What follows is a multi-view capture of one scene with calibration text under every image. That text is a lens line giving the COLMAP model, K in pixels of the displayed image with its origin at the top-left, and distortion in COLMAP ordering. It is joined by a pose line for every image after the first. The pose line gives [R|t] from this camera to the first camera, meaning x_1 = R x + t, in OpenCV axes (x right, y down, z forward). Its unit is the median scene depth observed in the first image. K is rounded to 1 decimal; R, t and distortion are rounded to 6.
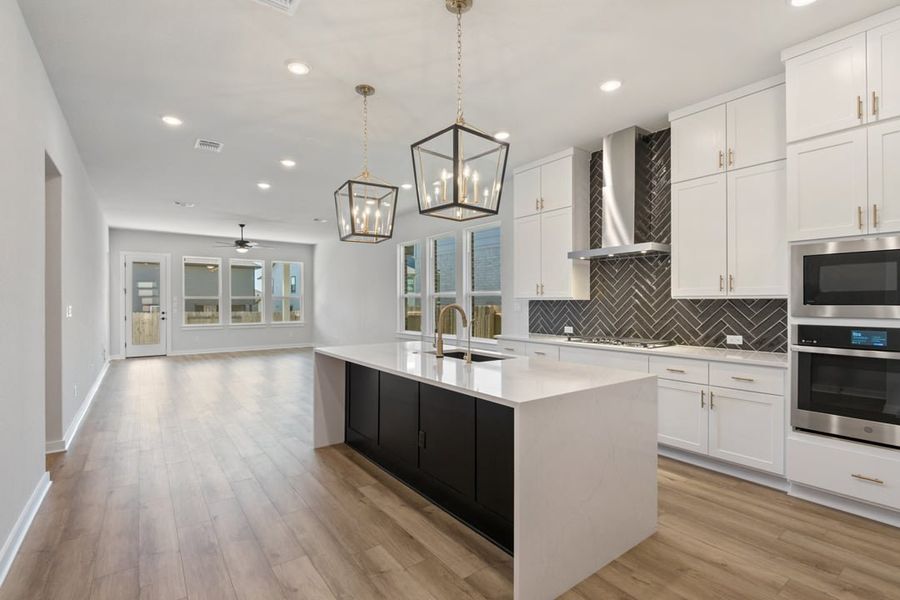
lens RADIAL K [[420.4, 0, 443.6], [0, 420.4, 304.5], [0, 0, 1]] dist [-0.000365, -0.010015]
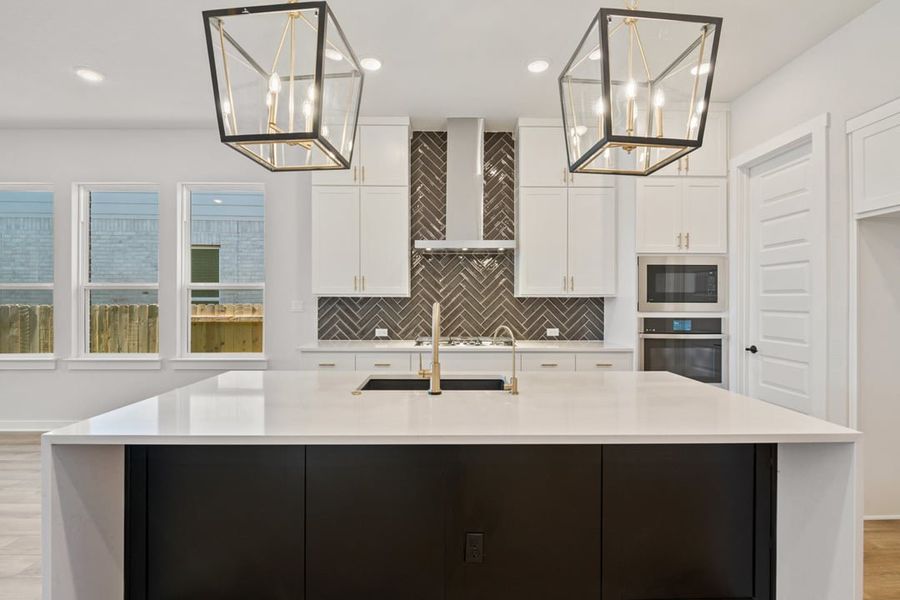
lens RADIAL K [[411.5, 0, 450.0], [0, 411.5, 300.0], [0, 0, 1]] dist [-0.001052, -0.009411]
pose [[0.575173, 0.001573, 0.818030, -0.361737], [0.001629, 0.999994, -0.003068, -0.002316], [-0.818030, 0.003097, 0.575167, 0.507854]]
